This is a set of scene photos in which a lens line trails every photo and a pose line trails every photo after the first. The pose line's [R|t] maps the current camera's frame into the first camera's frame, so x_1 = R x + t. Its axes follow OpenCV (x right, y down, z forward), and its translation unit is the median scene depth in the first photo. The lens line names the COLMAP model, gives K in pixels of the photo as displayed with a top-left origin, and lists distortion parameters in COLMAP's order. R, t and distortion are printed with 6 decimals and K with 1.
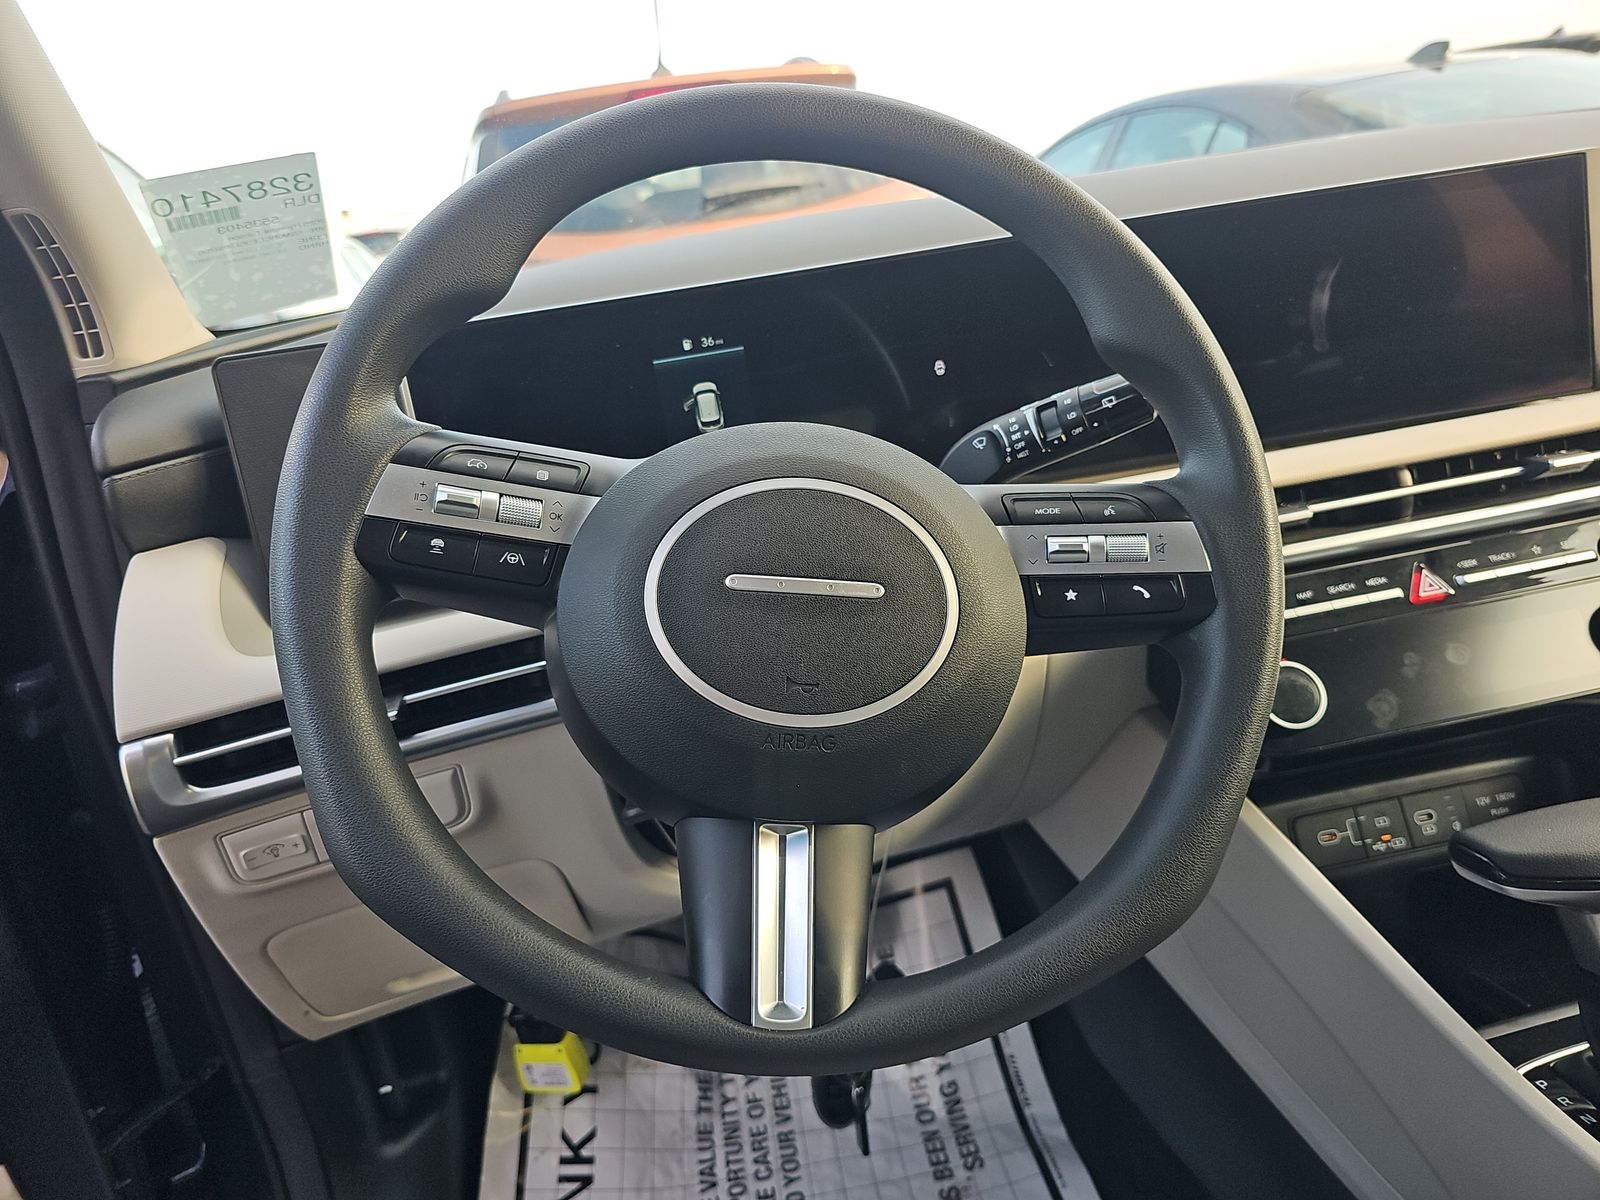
lens RADIAL K [[1095.0, 0, 788.5], [0, 1095.0, 595.7], [0, 0, 1]] dist [0.087681, -0.132208]
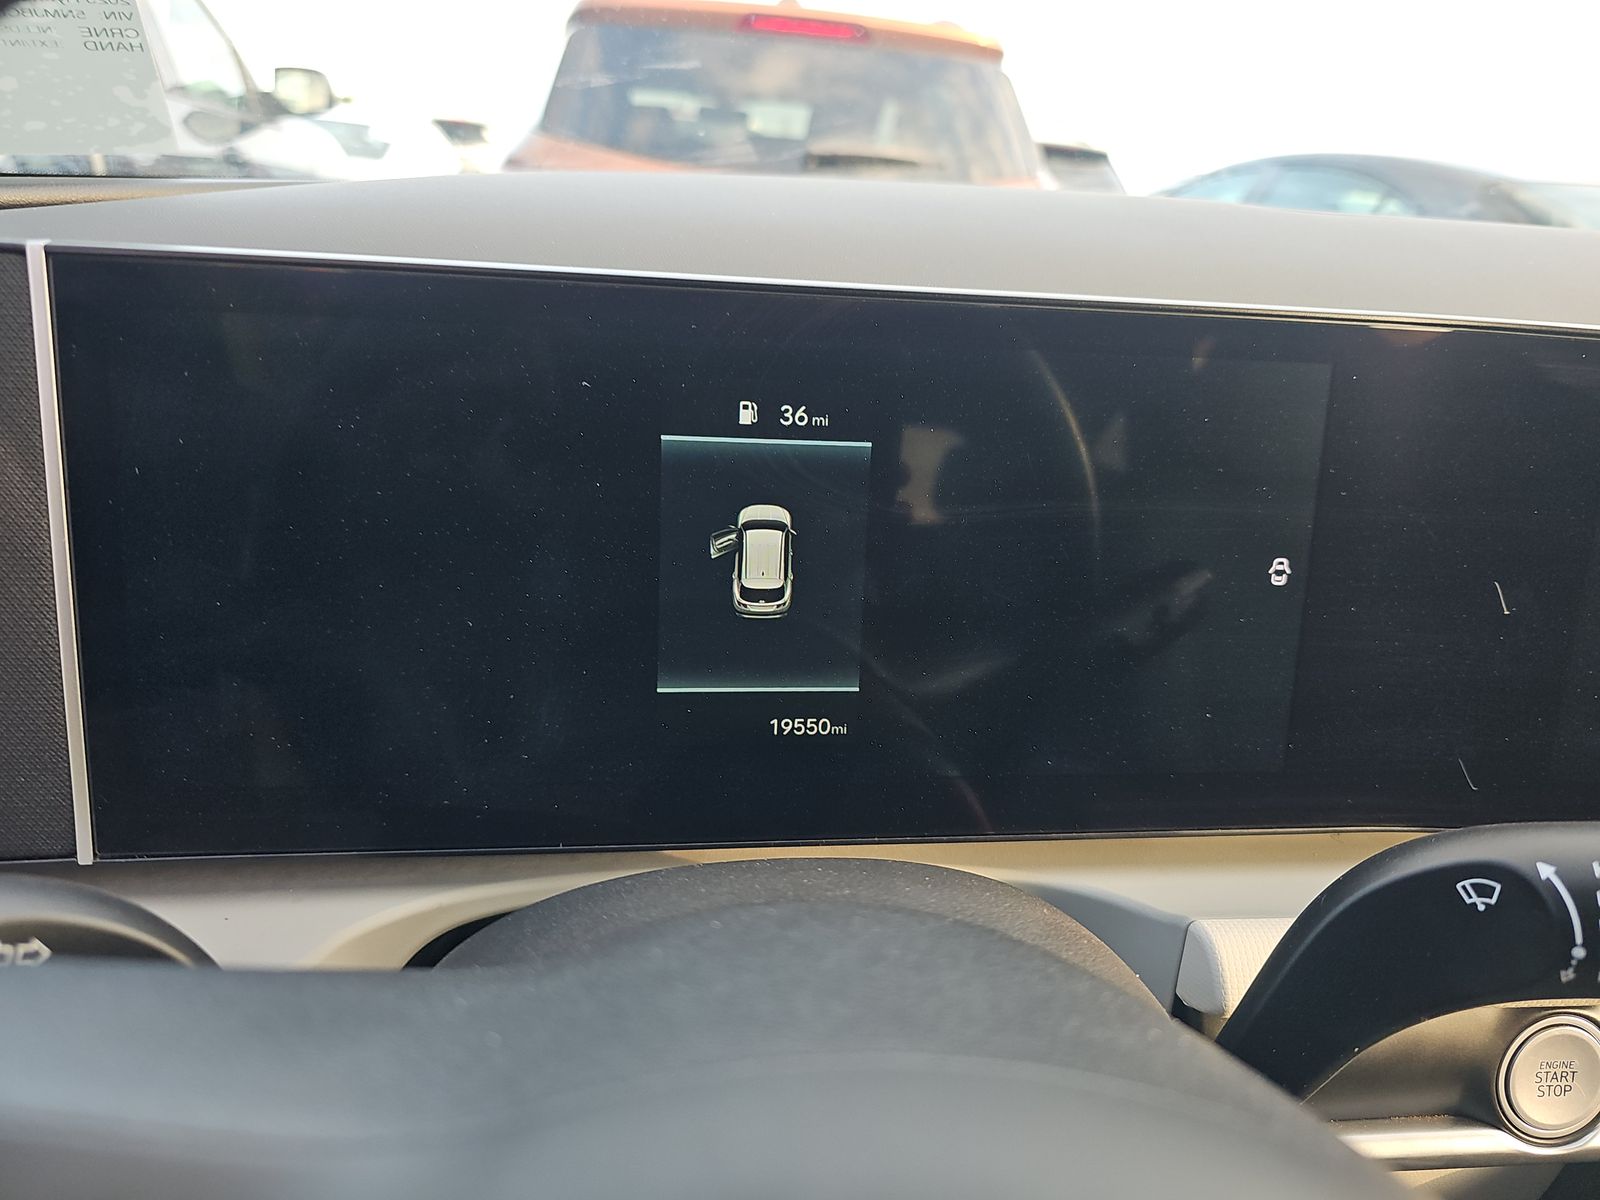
lens RADIAL K [[1053.8, 0, 797.4], [0, 1053.8, 565.4], [0, 0, 1]] dist [0.041059, -0.030288]
pose [[0.976765, 0.214303, 0.001838, -0.060019], [-0.214310, 0.976696, 0.011660, -0.176492], [0.000703, -0.011783, 0.999930, 0.575159]]
